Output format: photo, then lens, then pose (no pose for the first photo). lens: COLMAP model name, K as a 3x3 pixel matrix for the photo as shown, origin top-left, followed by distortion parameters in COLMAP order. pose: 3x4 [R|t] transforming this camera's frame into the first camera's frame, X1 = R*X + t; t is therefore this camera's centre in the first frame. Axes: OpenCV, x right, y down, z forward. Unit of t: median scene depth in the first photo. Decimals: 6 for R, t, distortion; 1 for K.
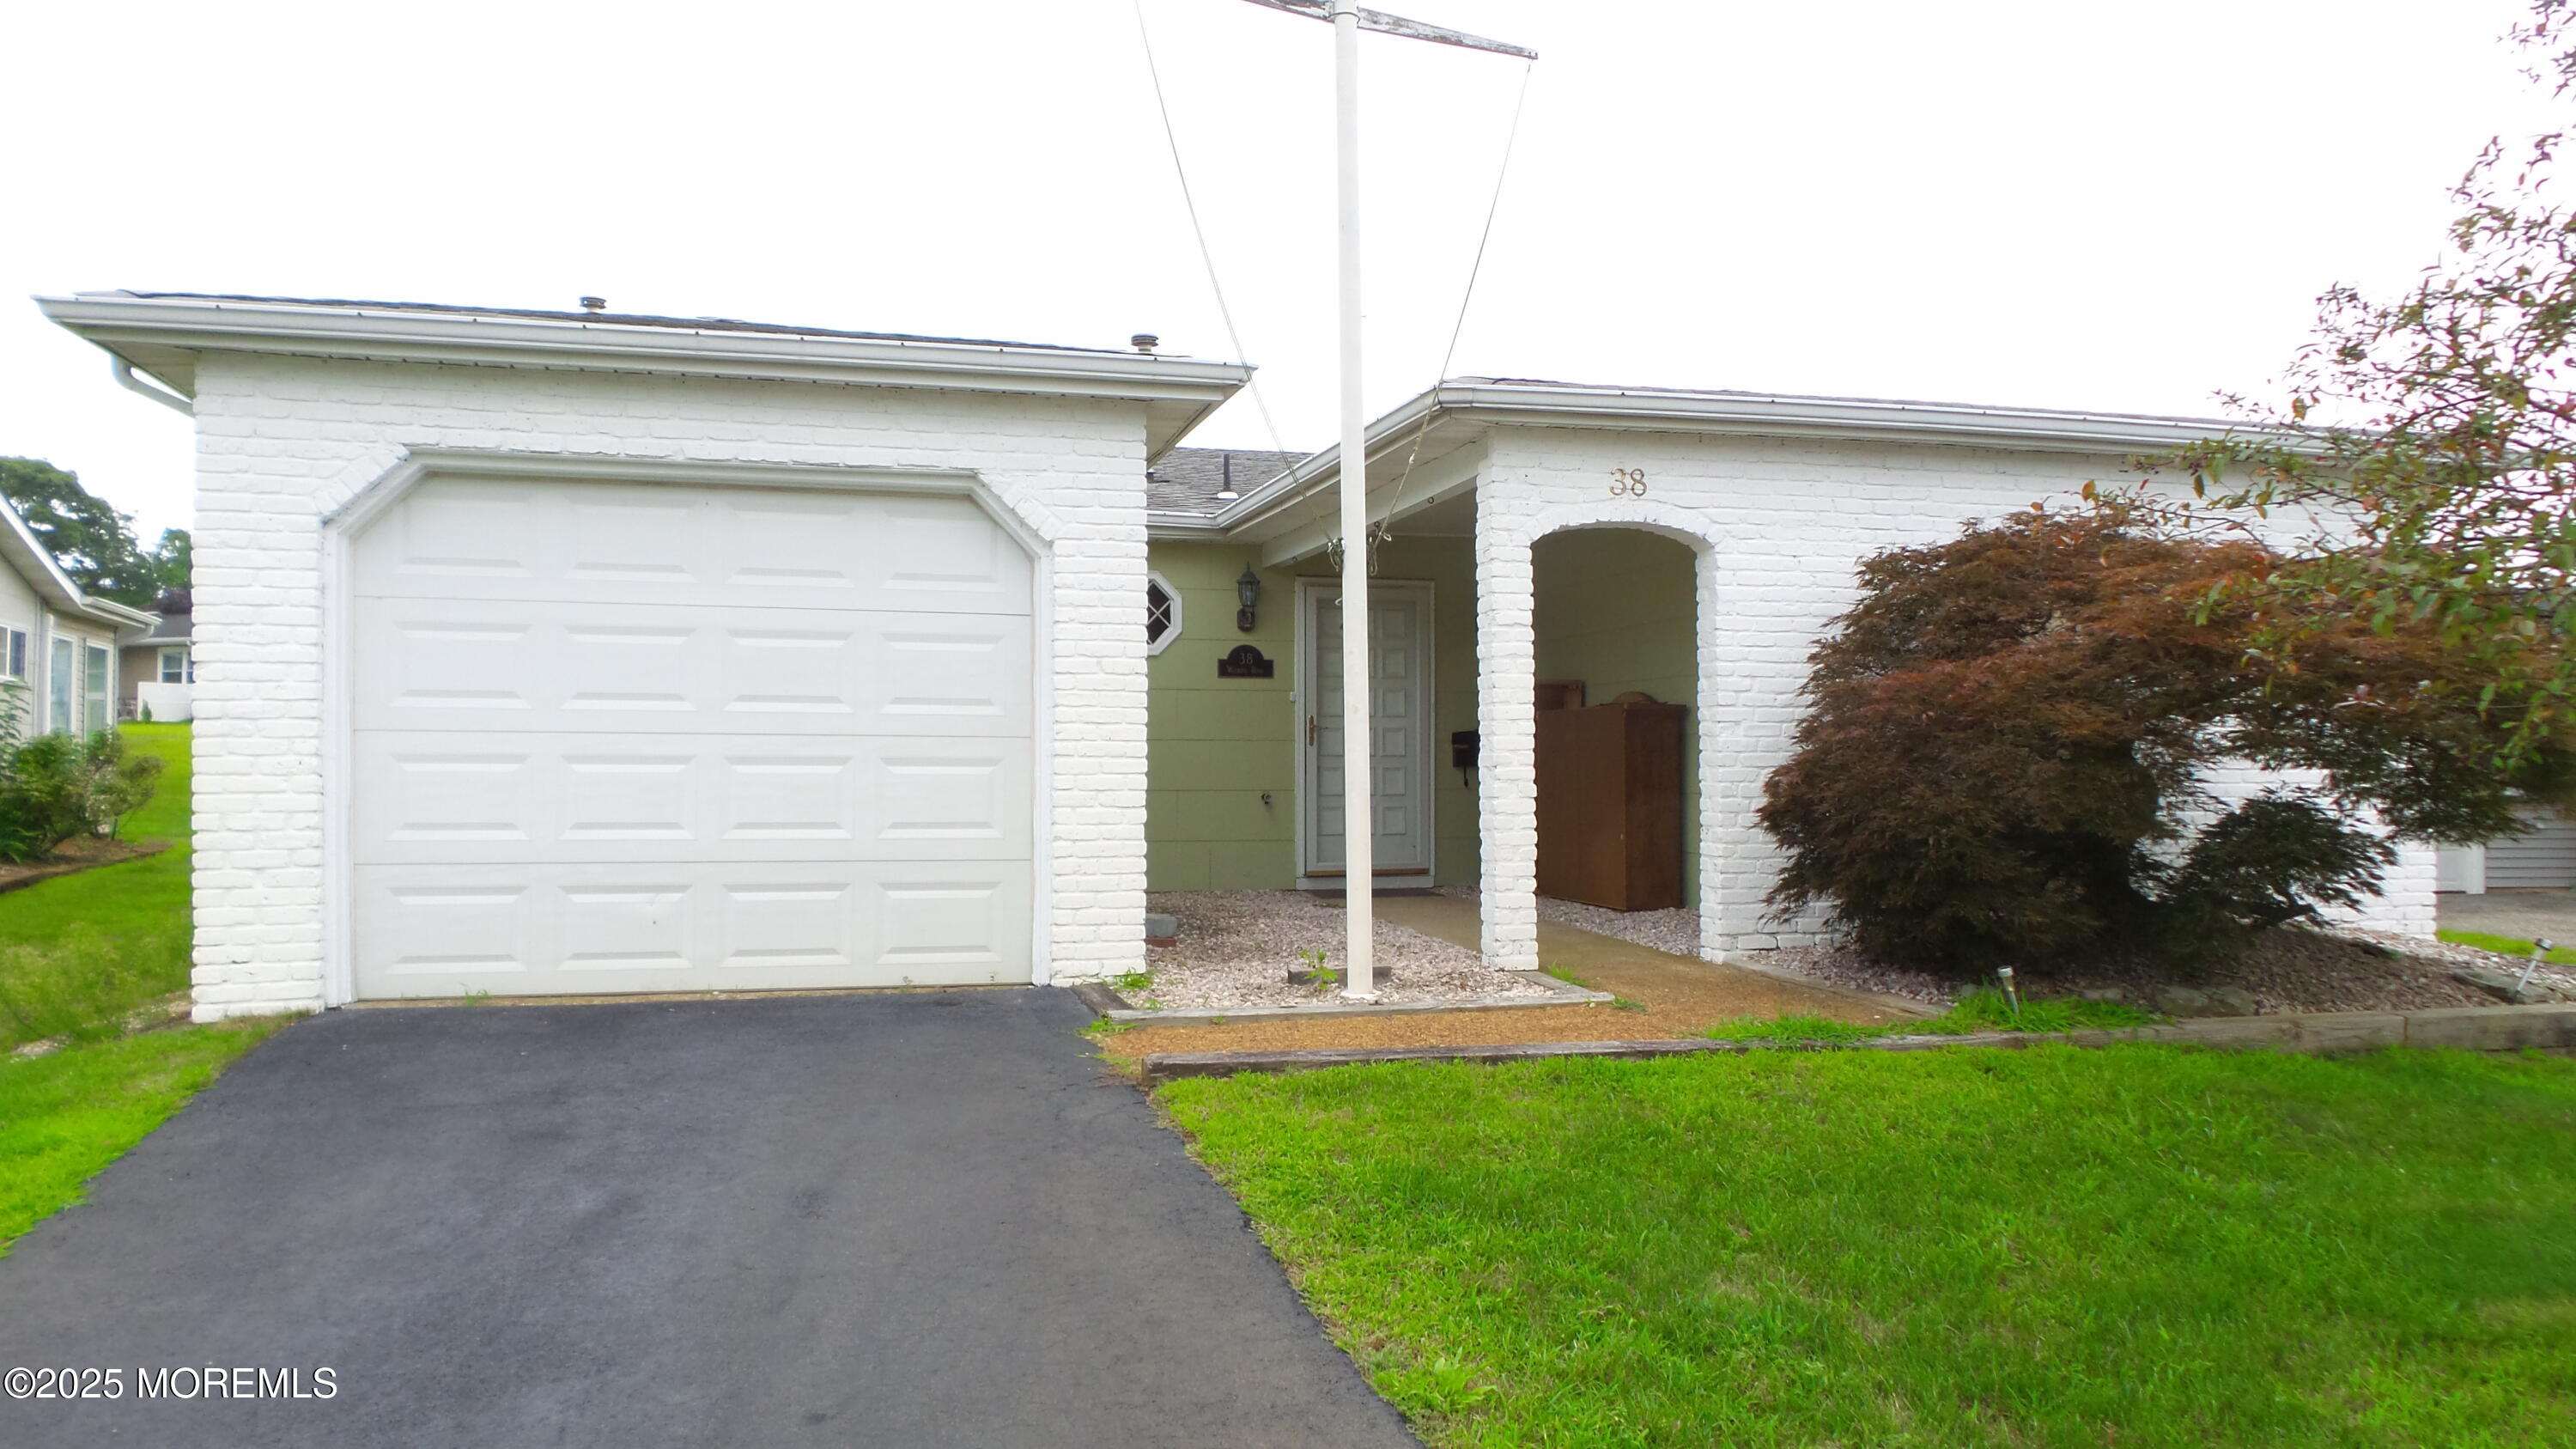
lens RADIAL K [[1830.2, 0, 1288.0], [0, 1830.2, 724.5], [0, 0, 1]] dist [0.041238, -0.001545]
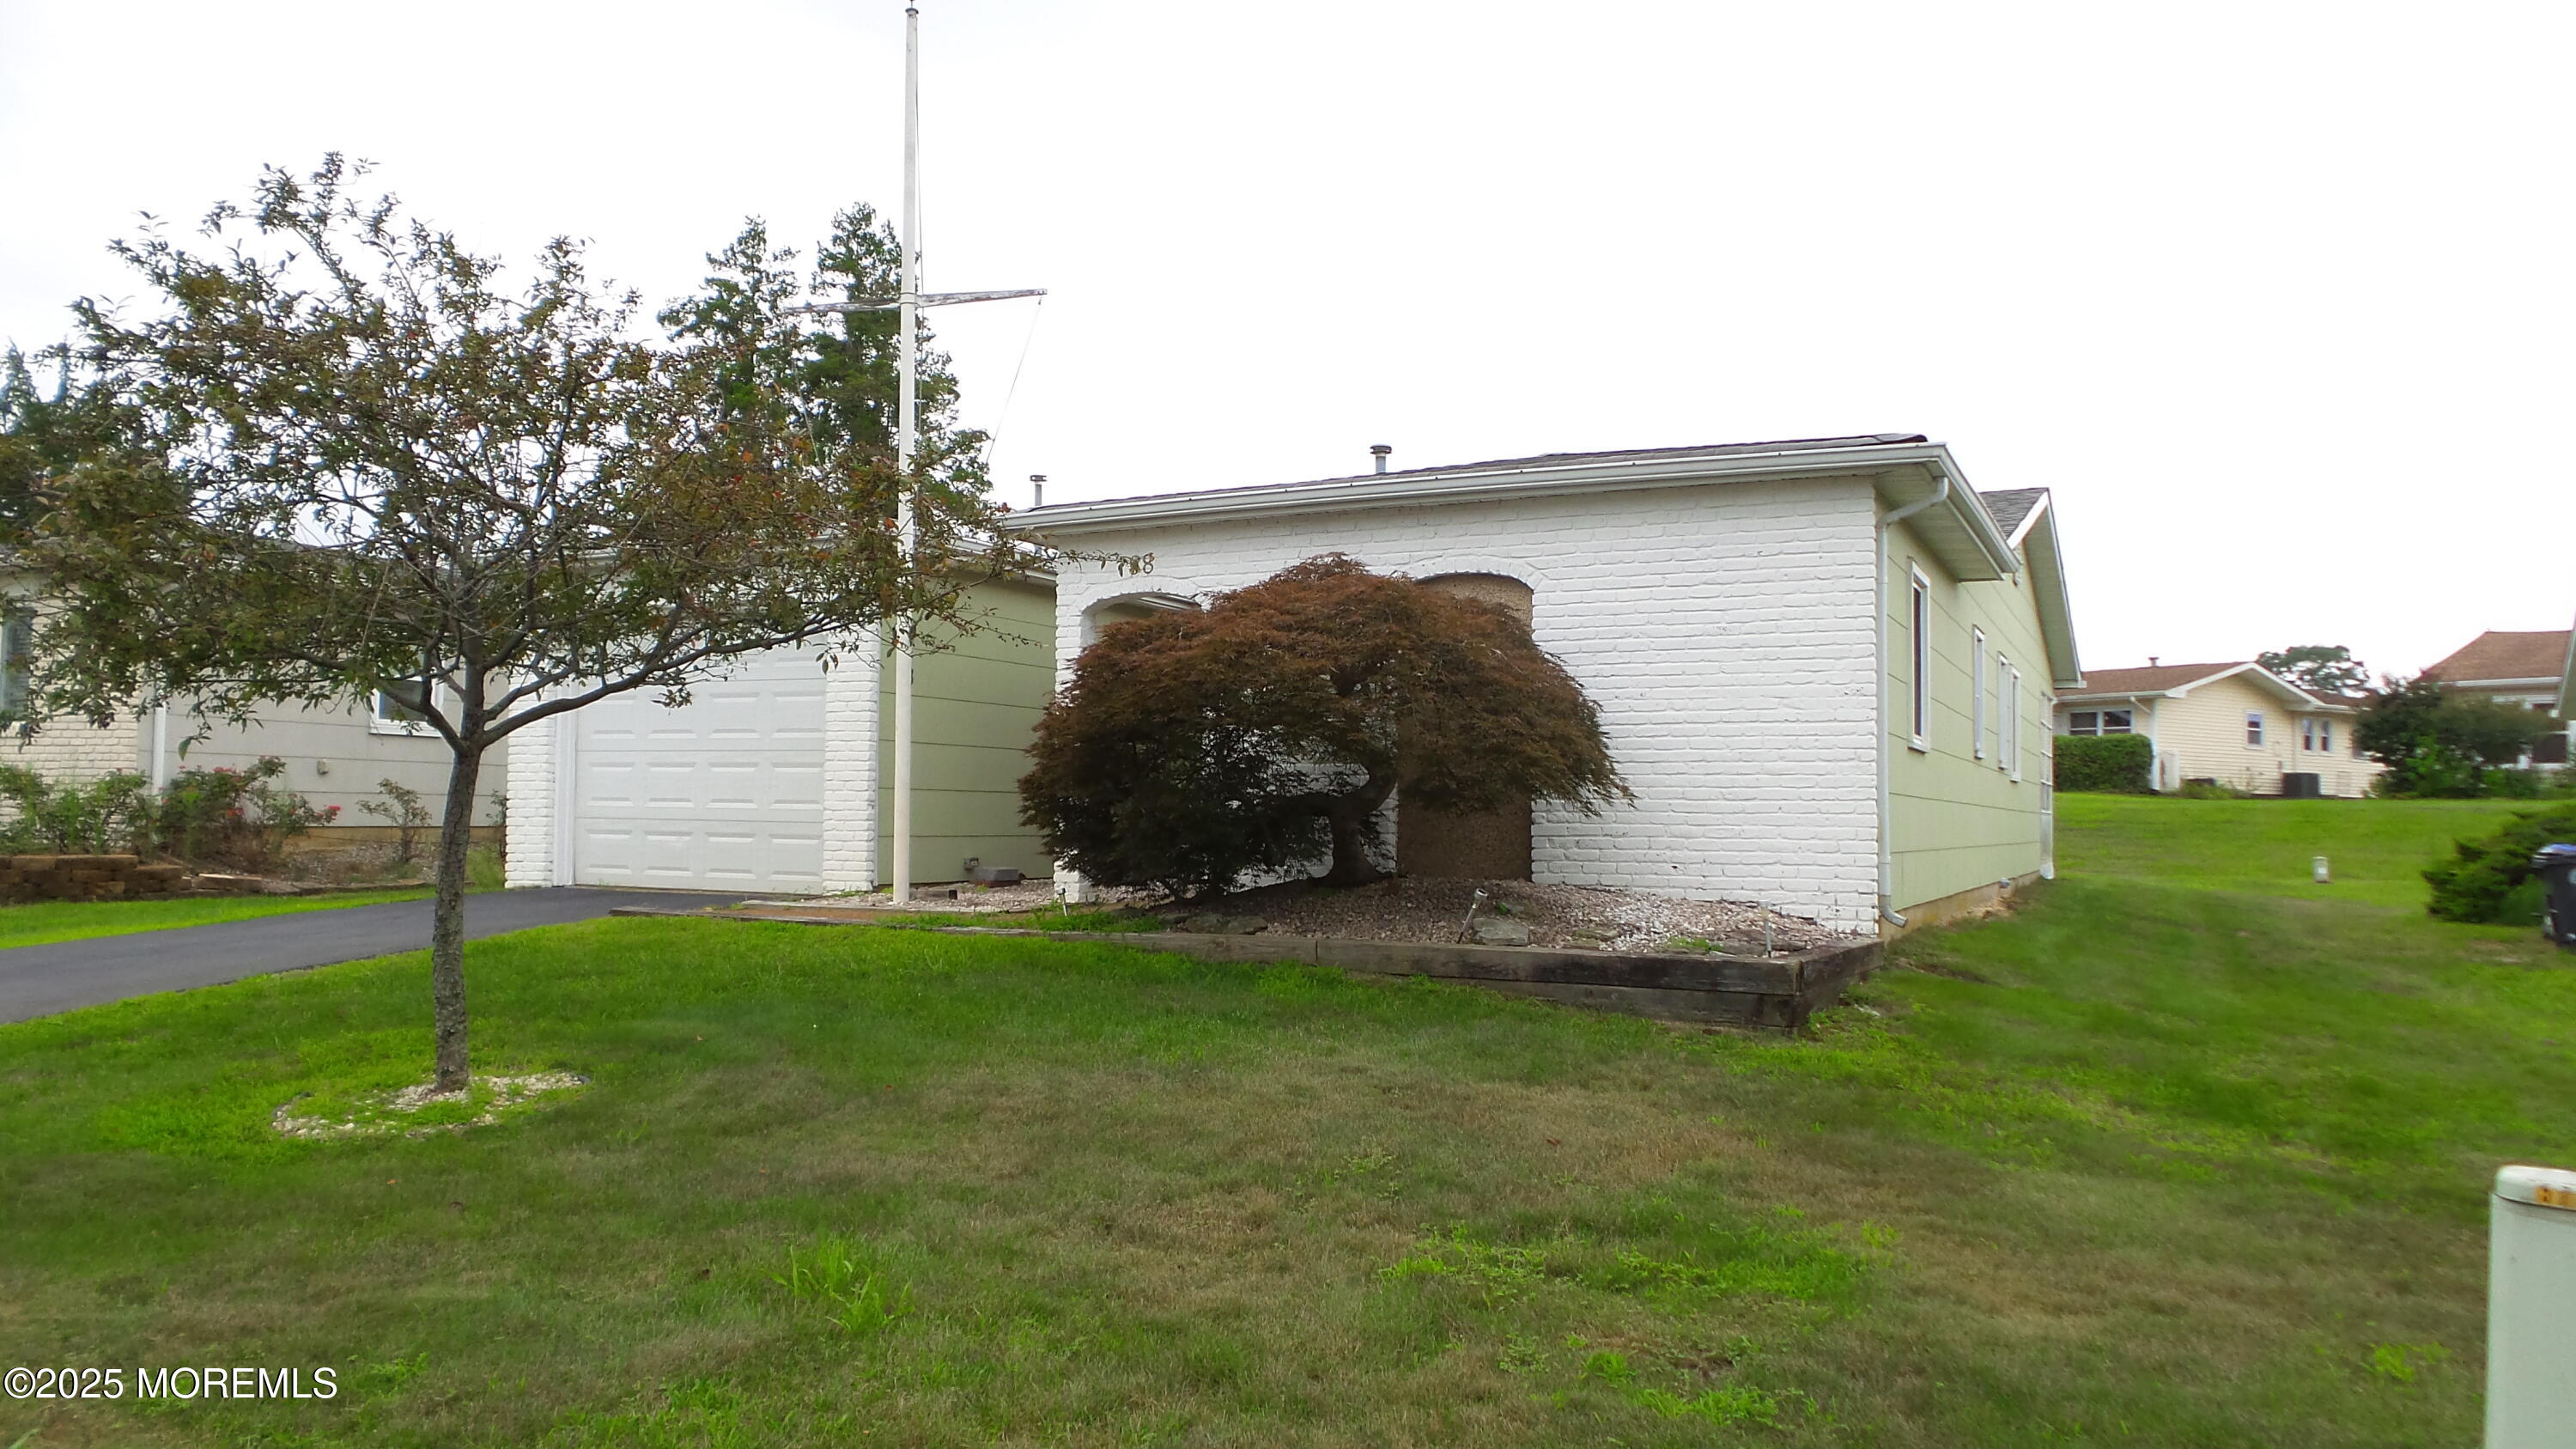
lens RADIAL K [[1830.2, 0, 1288.0], [0, 1830.2, 724.5], [0, 0, 1]] dist [0.041238, -0.001545]
pose [[0.746976, -0.026521, -0.664321, 1.337764], [0.020857, 0.999647, -0.016455, 0.020858], [0.664523, -0.001564, 0.747266, 0.008763]]
